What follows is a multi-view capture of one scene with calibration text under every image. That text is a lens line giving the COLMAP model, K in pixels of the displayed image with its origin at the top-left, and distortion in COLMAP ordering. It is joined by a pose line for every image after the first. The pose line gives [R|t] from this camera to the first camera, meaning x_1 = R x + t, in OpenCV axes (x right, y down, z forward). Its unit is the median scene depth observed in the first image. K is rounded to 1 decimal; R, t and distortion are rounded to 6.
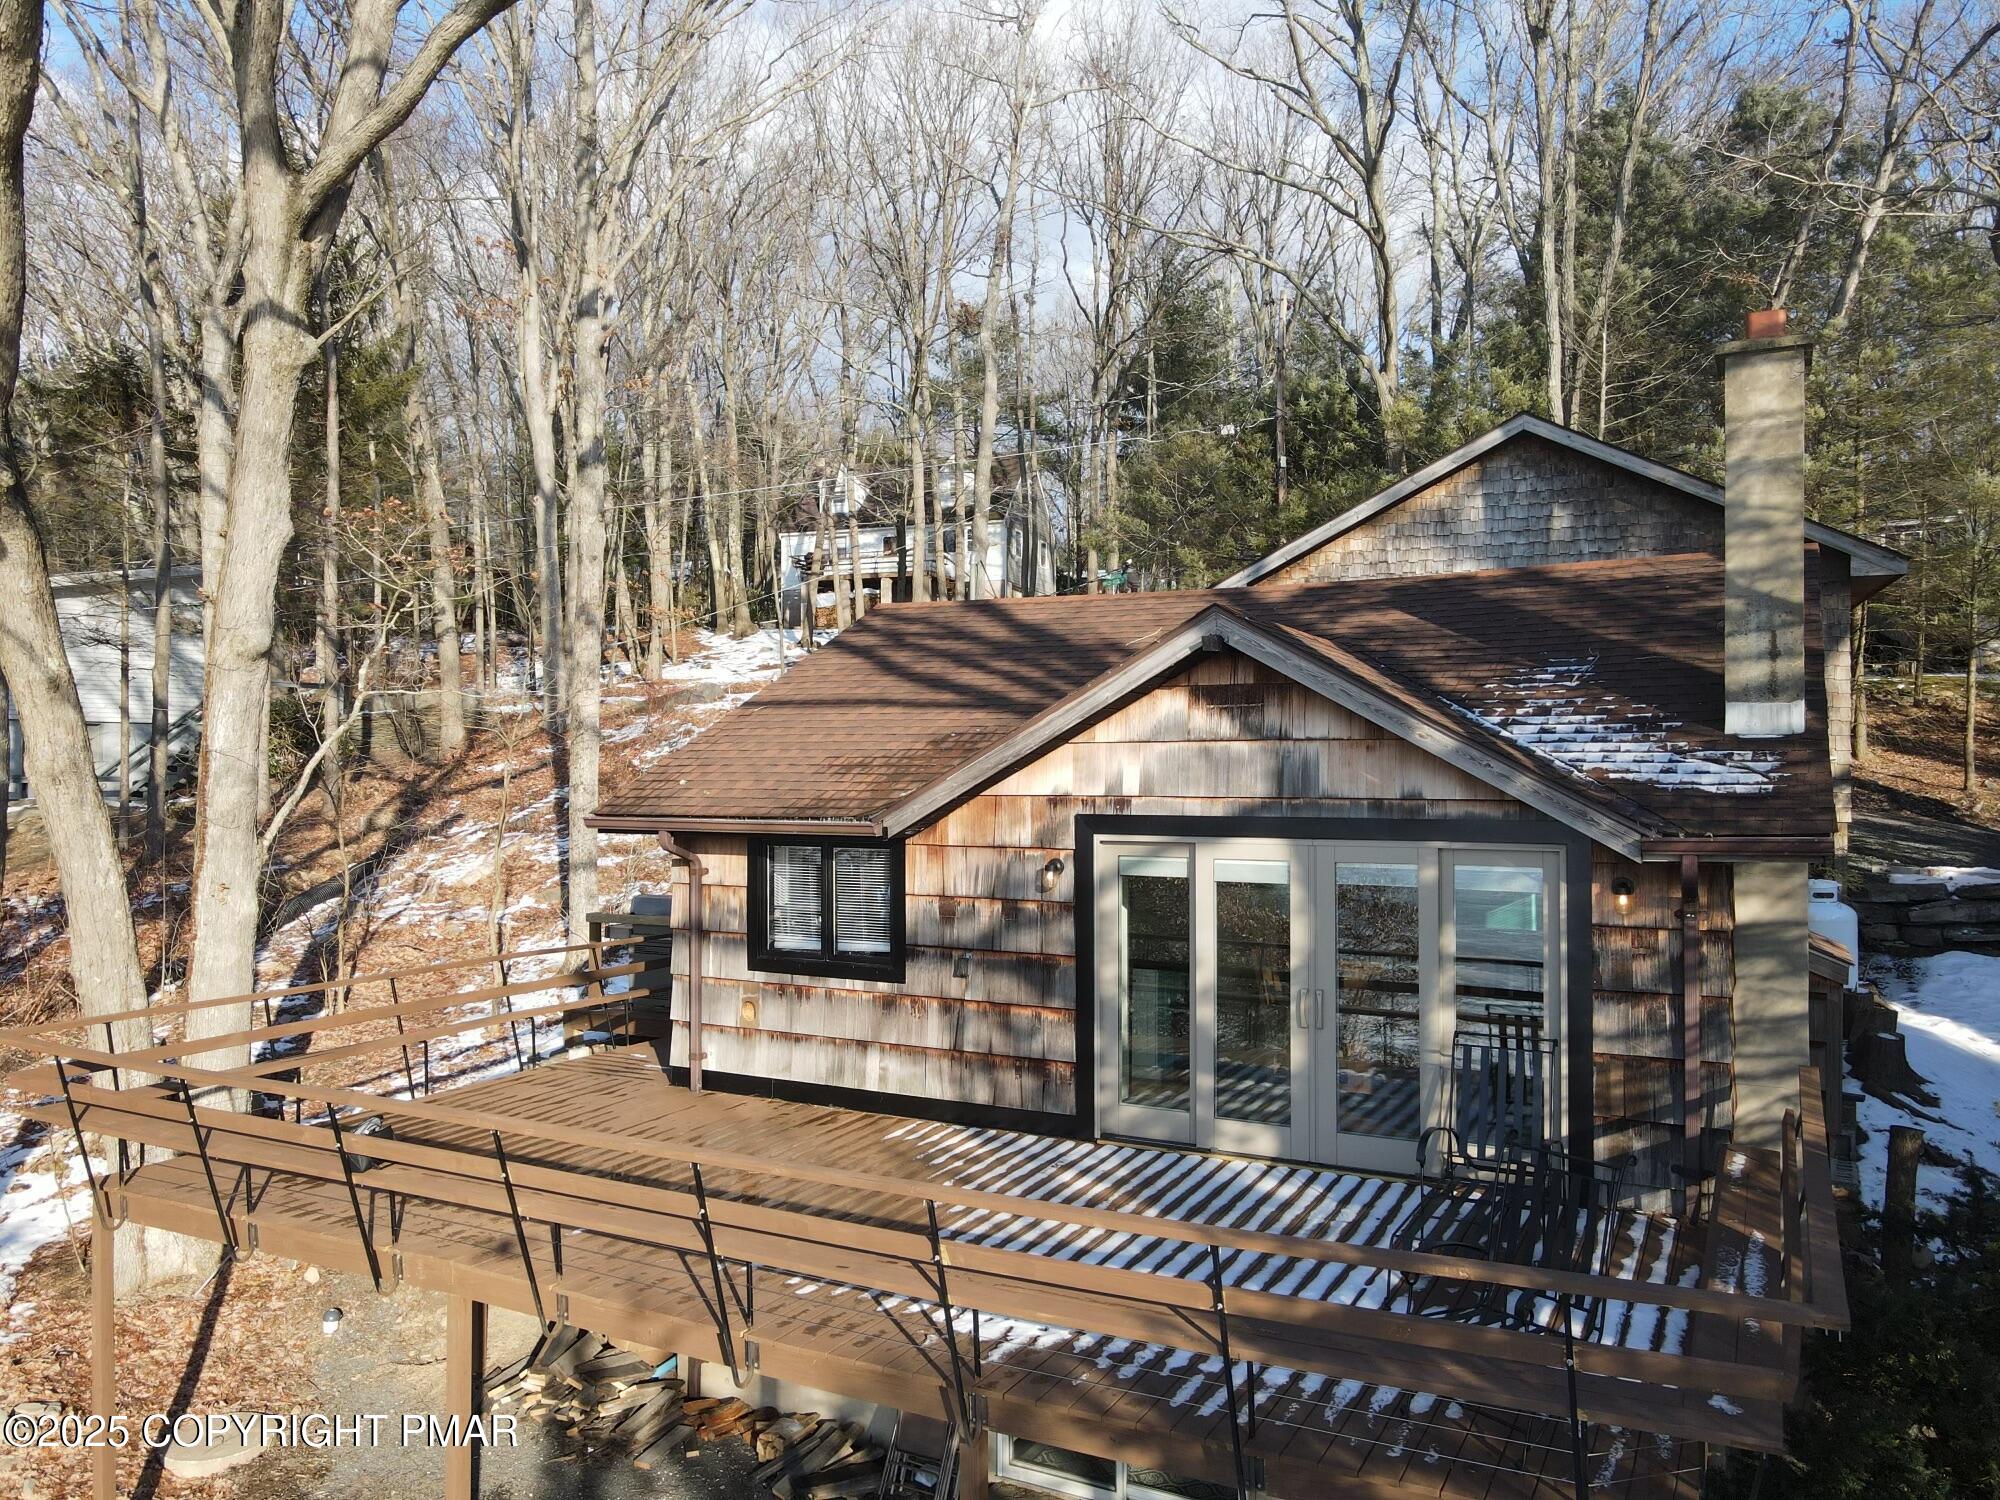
lens RADIAL K [[1458.0, 0, 1008.2], [0, 1458.0, 747.2], [0, 0, 1]] dist [0.021326, 0.011698]
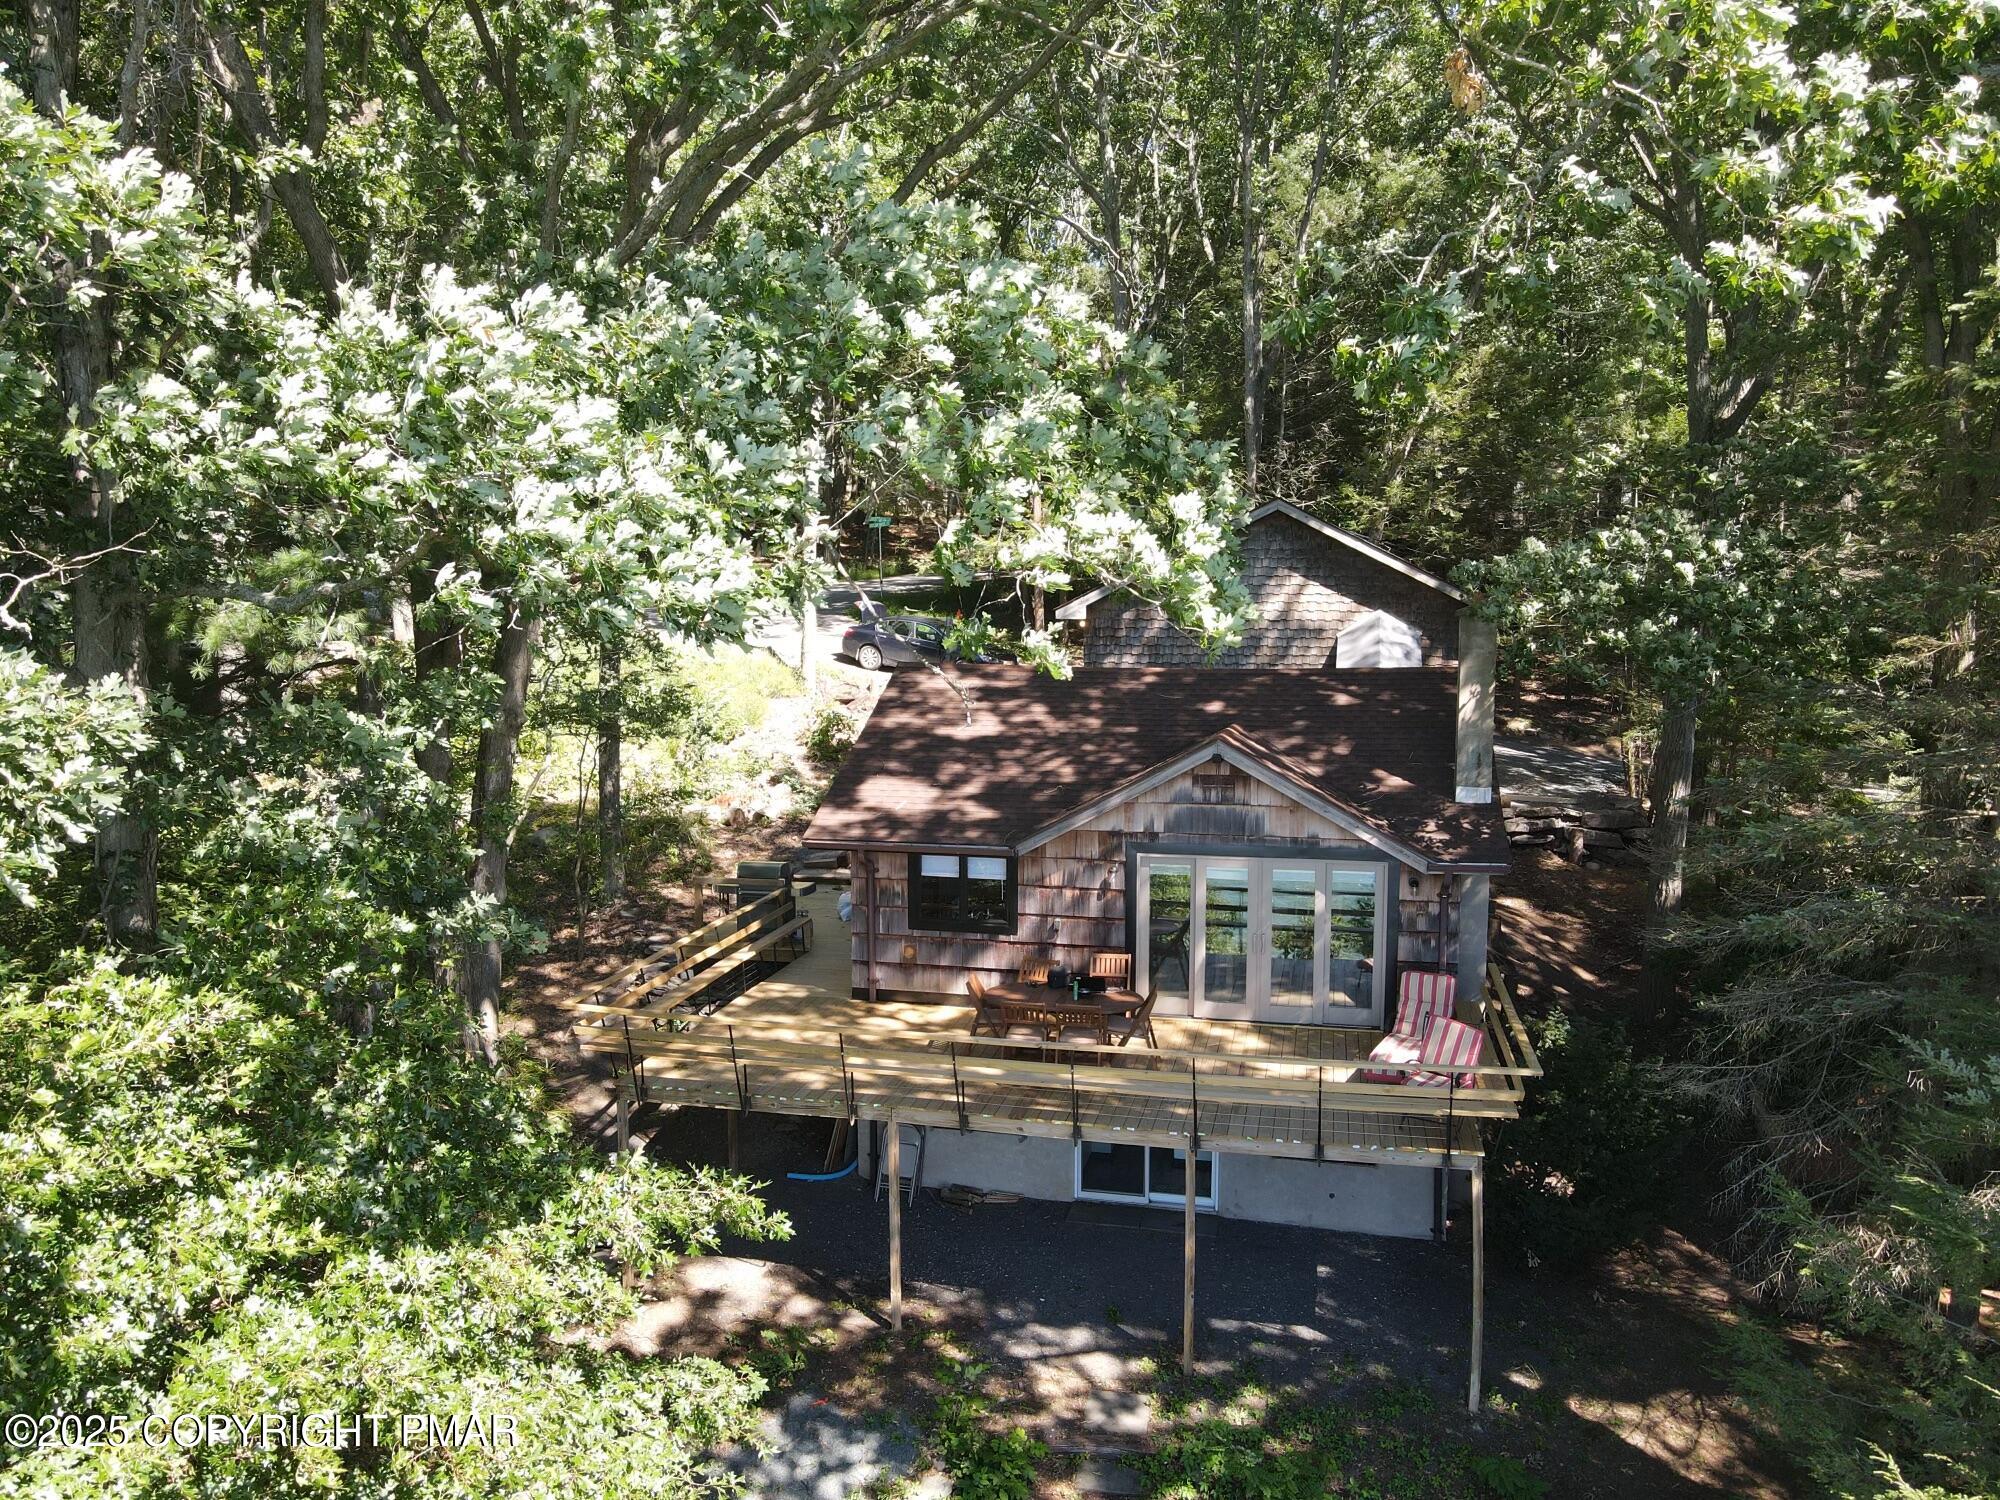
lens RADIAL K [[1458.0, 0, 1007.4], [0, 1458.0, 757.8], [0, 0, 1]] dist [0.021326, 0.011698]
pose [[0.967453, -0.021858, 0.252104, -0.536150], [-0.006323, 0.993863, 0.110434, -0.250316], [-0.252971, -0.108434, 0.961378, -0.669501]]
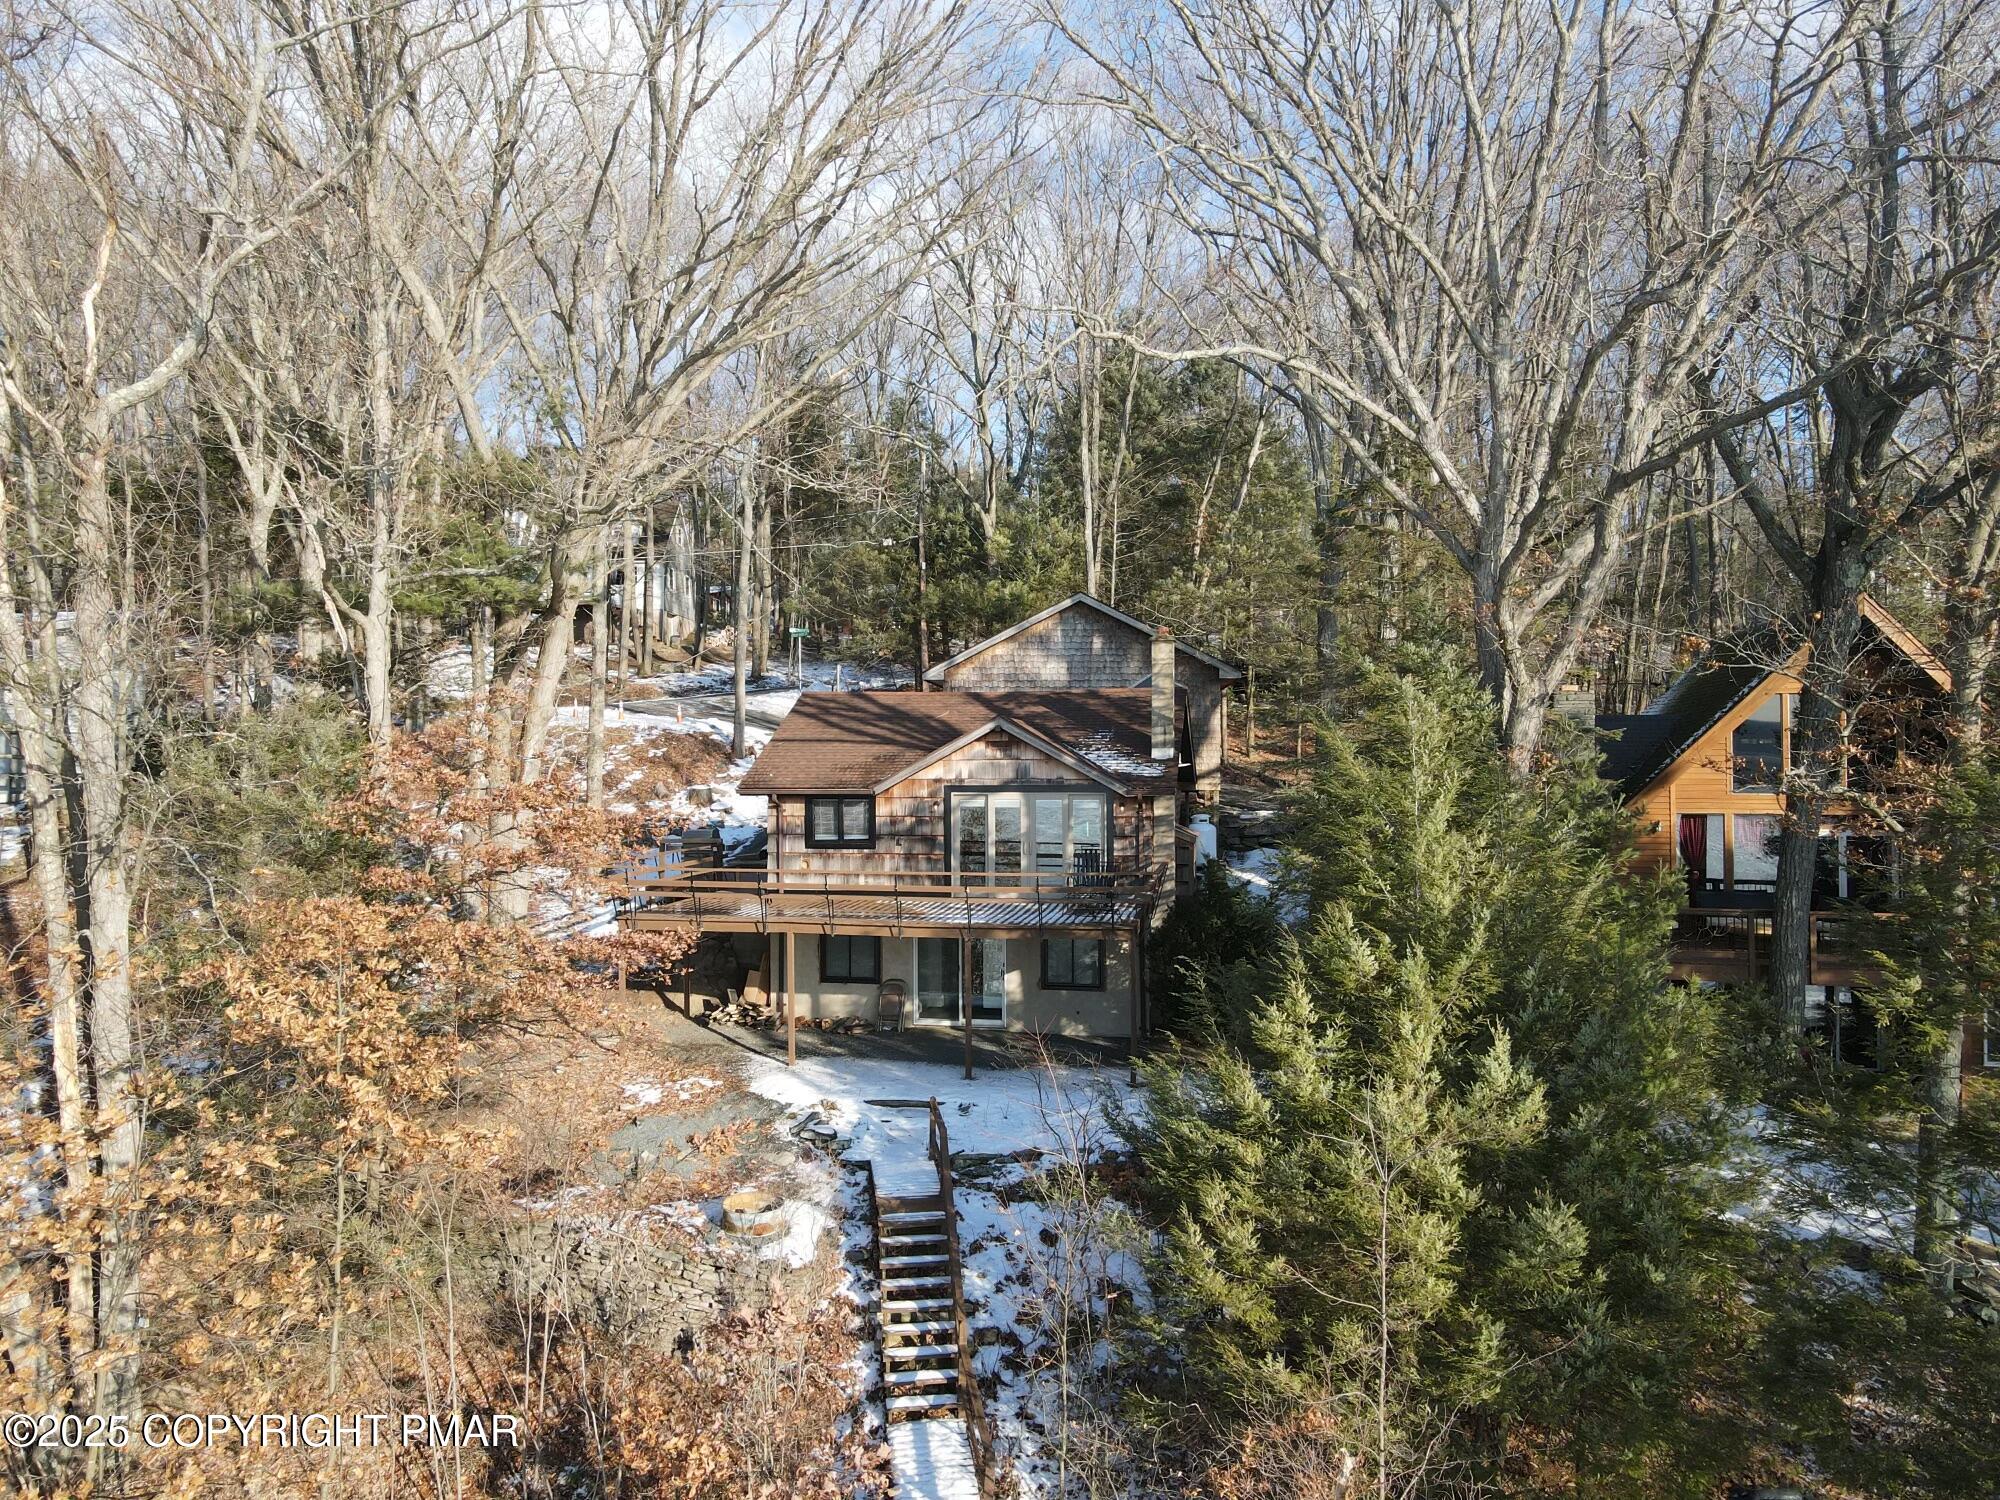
lens RADIAL K [[1458.0, 0, 1001.1], [0, 1458.0, 749.0], [0, 0, 1]] dist [0.021326, 0.011698]
pose [[0.952456, -0.000445, 0.304676, -0.696556], [-0.001890, 0.999971, 0.007370, -0.044337], [-0.304670, -0.007595, 0.952428, -1.693712]]
